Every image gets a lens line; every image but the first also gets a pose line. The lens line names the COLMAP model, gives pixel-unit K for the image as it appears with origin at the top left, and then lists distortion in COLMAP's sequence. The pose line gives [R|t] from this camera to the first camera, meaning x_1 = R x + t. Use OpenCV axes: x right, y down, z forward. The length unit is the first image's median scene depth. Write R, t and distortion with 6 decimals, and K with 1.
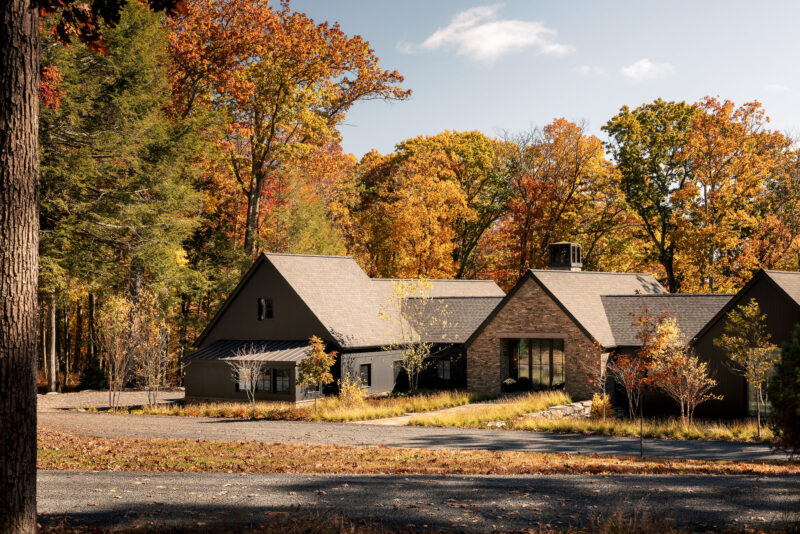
lens RADIAL K [[1125.0, 0, 400.7], [0, 1125.0, 266.1], [0, 0, 1]] dist [-0.039710, 0.000000]
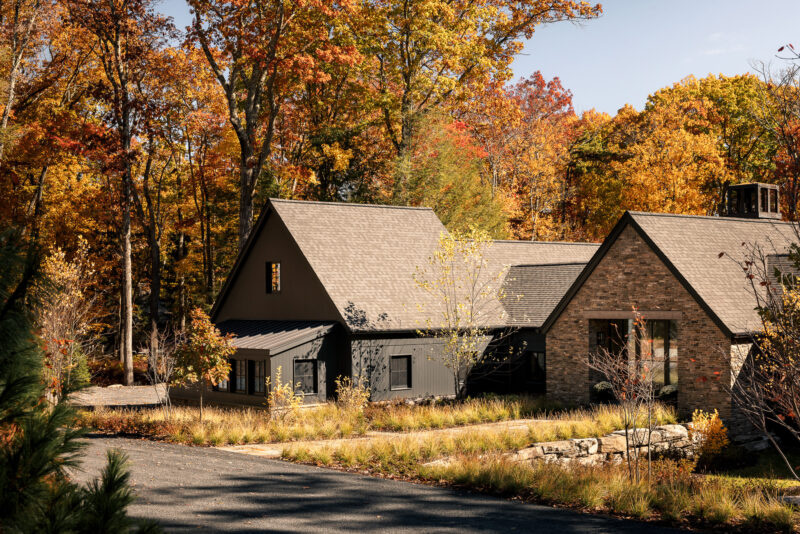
lens RADIAL K [[1125.0, 0, 399.2], [0, 1125.0, 270.5], [0, 0, 1]] dist [-0.039710, 0.000000]
pose [[0.949447, -0.005948, -0.313871, 0.187588], [0.009129, 0.999921, 0.008667, 0.029127], [0.313795, -0.011095, 0.949426, 0.346566]]
